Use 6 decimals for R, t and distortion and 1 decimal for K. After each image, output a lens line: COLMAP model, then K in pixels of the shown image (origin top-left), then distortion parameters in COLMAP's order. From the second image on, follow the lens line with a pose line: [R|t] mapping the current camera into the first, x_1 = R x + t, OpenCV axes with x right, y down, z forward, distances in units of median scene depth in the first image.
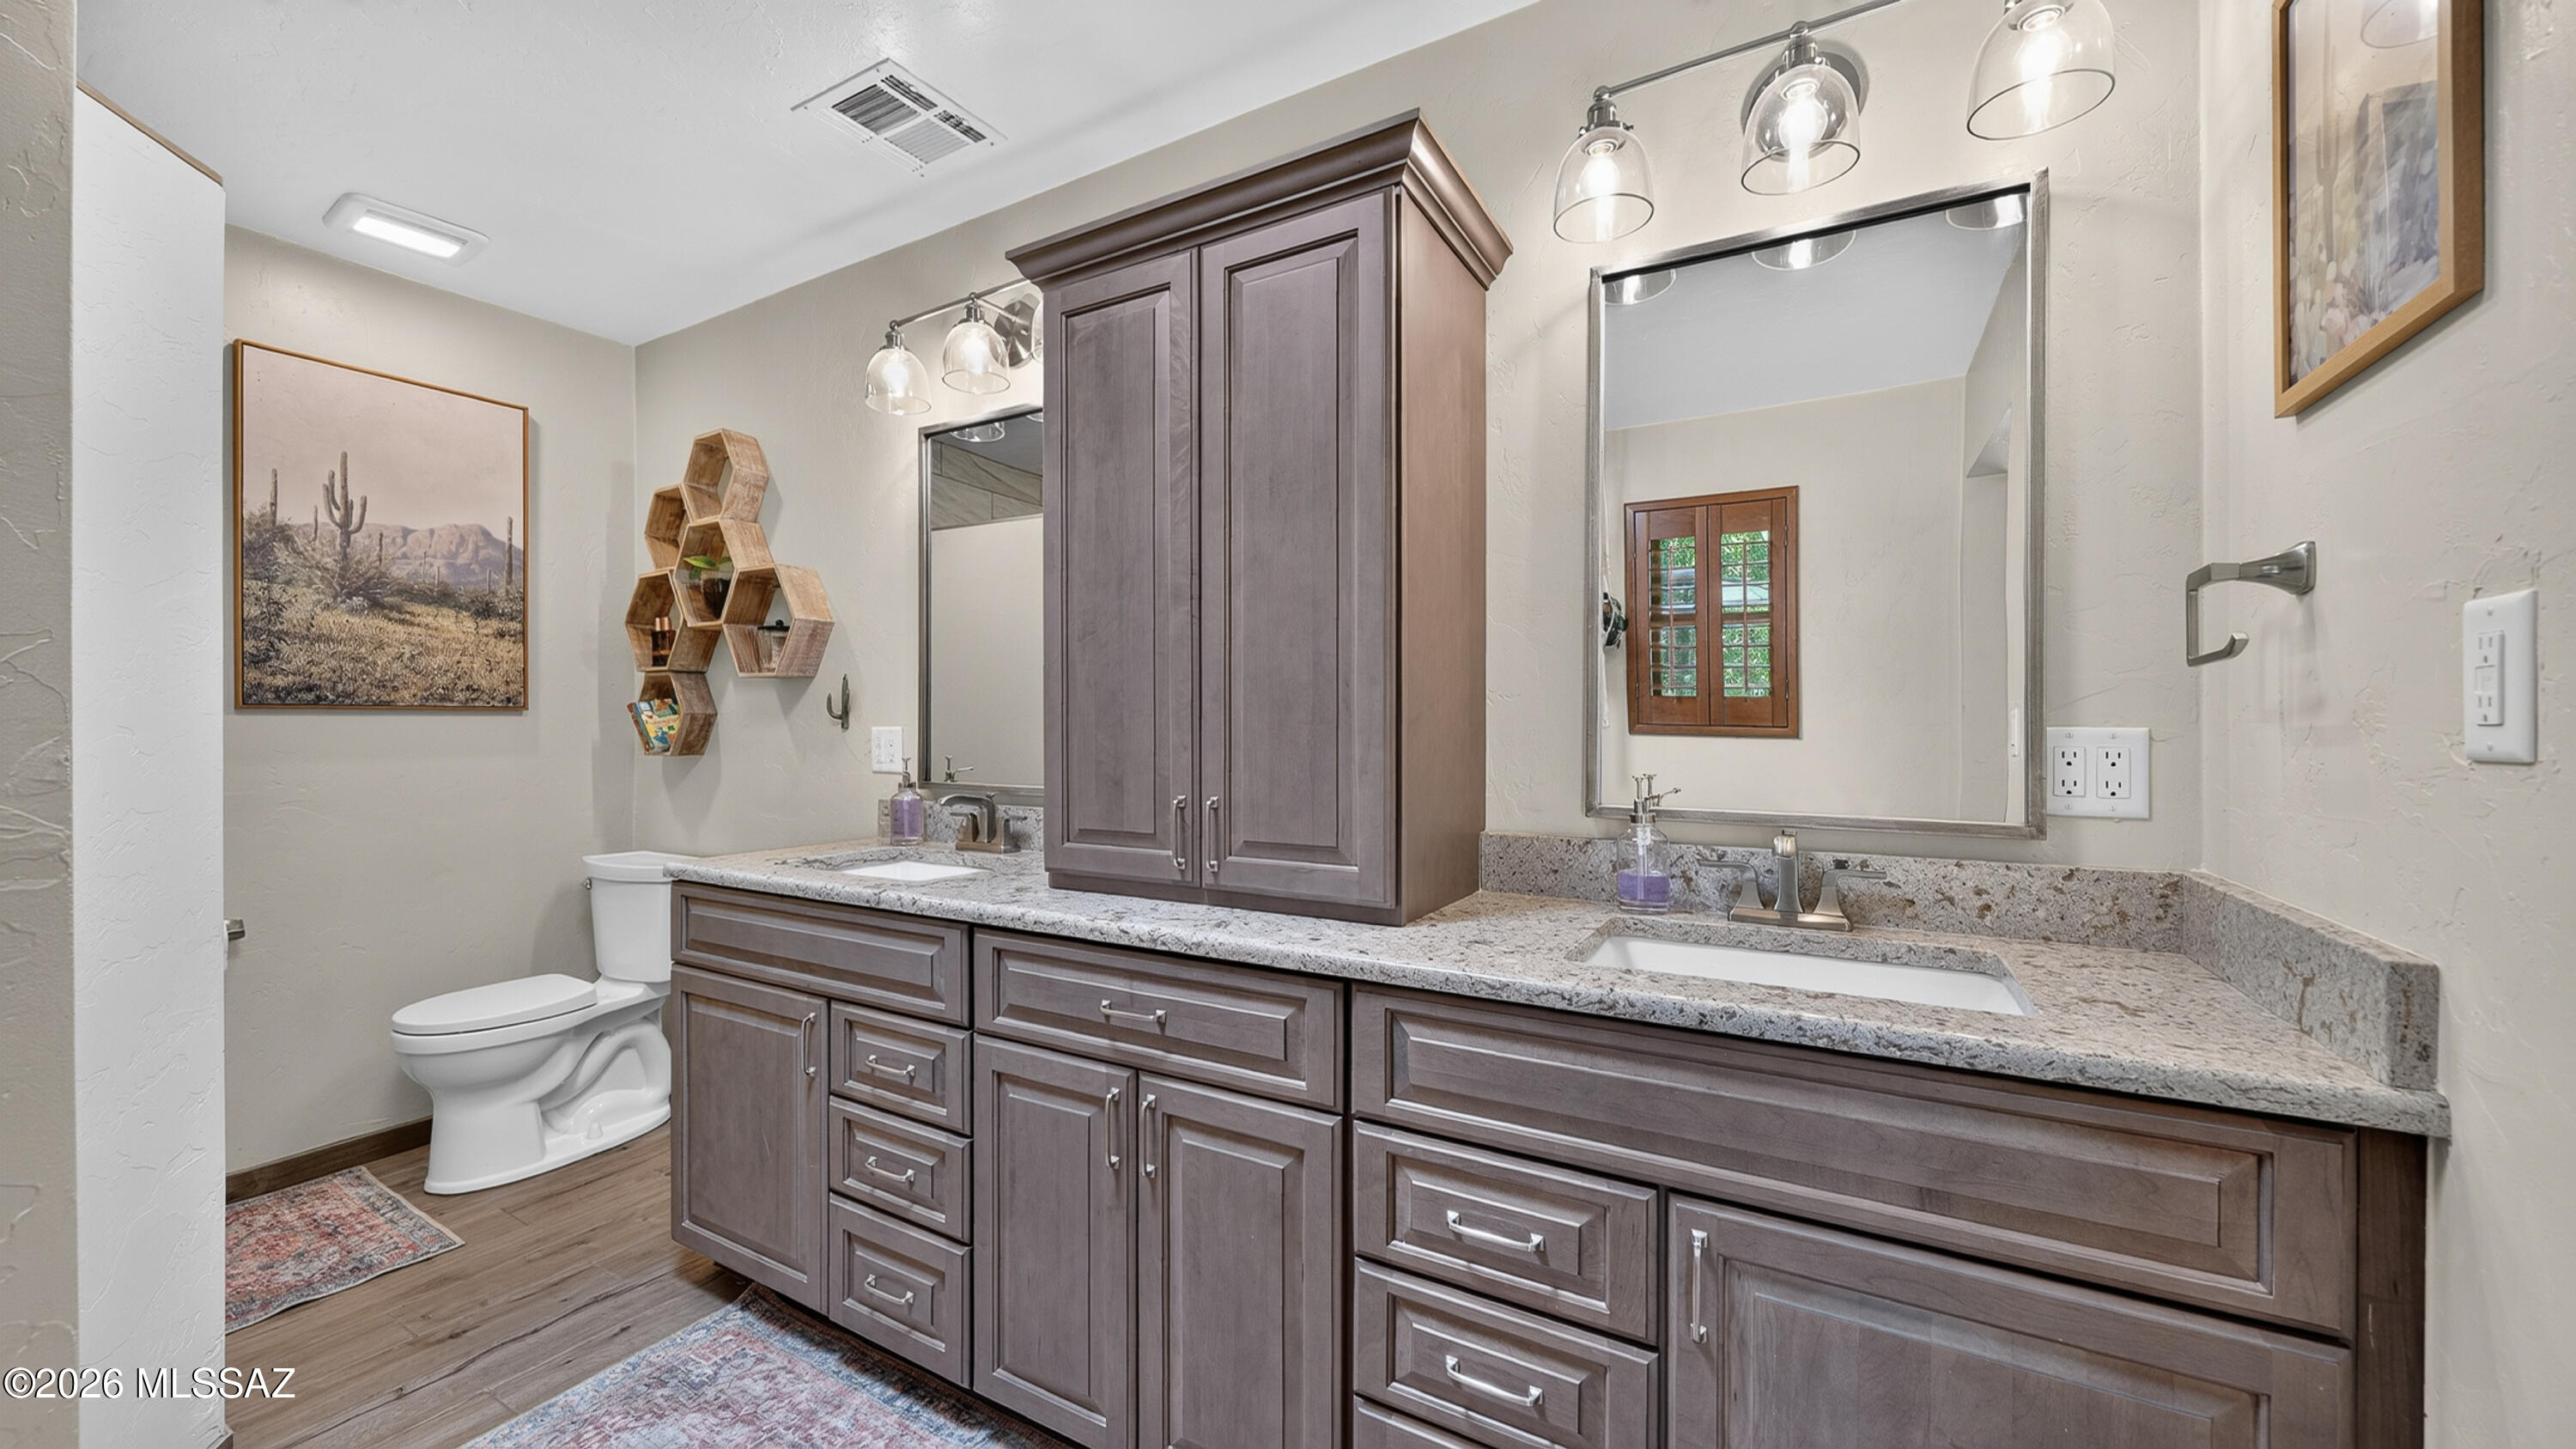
lens RADIAL K [[1002.0, 0, 1289.3], [0, 1002.0, 729.9], [0, 0, 1]] dist [-0.000436, 0.000109]
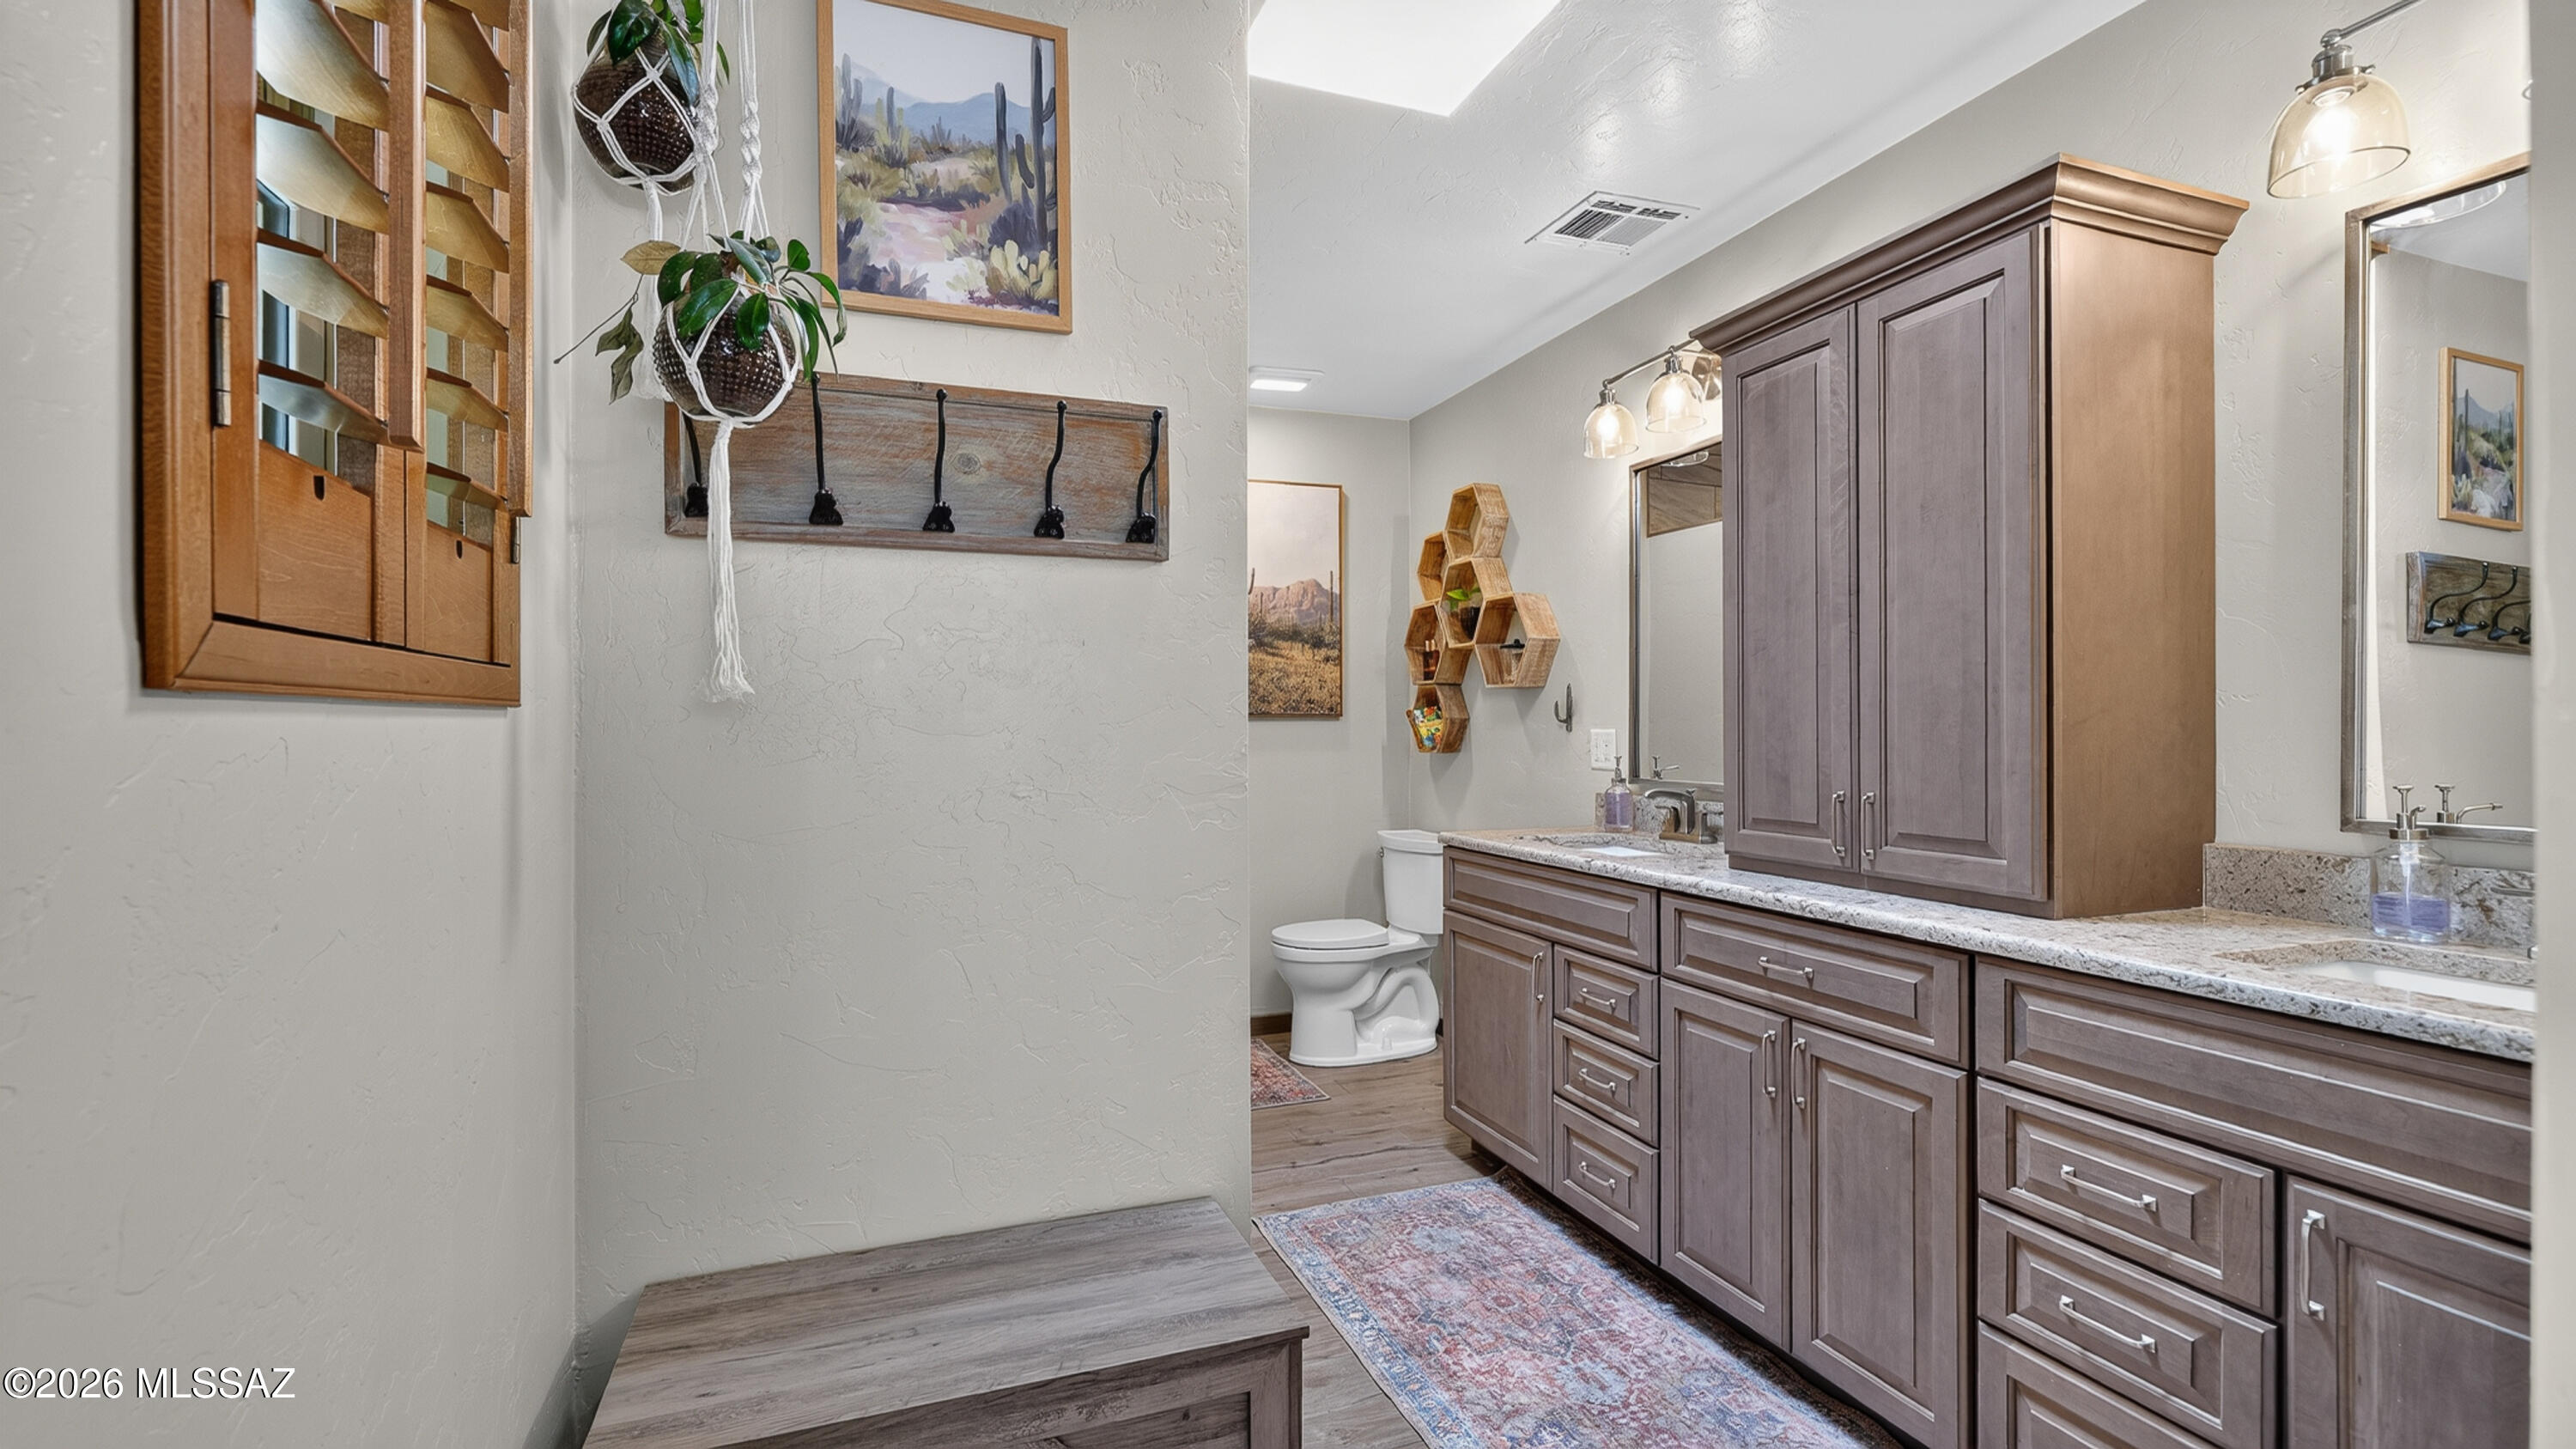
lens RADIAL K [[1095.4, 0, 1296.4], [0, 1095.4, 715.7], [0, 0, 1]] dist [-0.010009, -0.000576]
pose [[0.784582, -0.007487, -0.619980, 0.171205], [-0.001724, 0.999897, -0.014256, -0.000728], [0.620023, 0.012254, 0.784488, -0.341833]]
